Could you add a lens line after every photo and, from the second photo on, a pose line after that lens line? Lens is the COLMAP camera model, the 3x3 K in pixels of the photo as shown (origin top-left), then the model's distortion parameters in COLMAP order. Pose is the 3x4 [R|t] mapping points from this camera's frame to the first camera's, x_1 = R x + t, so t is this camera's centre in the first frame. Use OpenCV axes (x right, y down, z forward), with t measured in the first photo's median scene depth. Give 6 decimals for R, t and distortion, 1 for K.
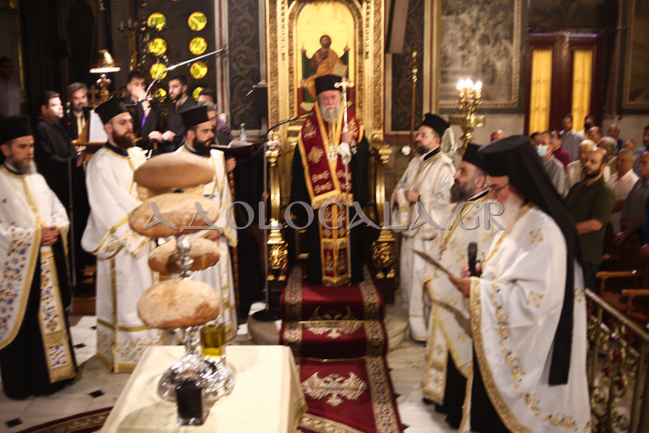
lens RADIAL K [[641.1, 0, 324.5], [0, 641.1, 216.5], [0, 0, 1]] dist [-0.097553, 0.017188]
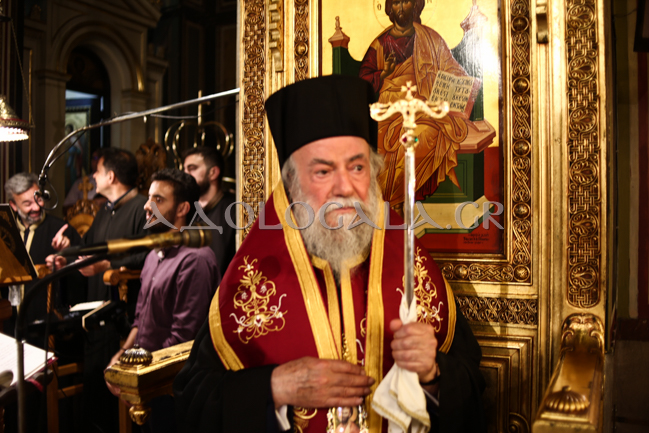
lens RADIAL K [[641.1, 0, 324.5], [0, 641.1, 216.5], [0, 0, 1]] dist [-0.097553, 0.017188]
pose [[0.925634, 0.014216, -0.378154, 0.082283], [-0.088440, 0.979747, -0.179649, -0.116304], [0.367941, 0.199734, 0.908144, 0.727528]]
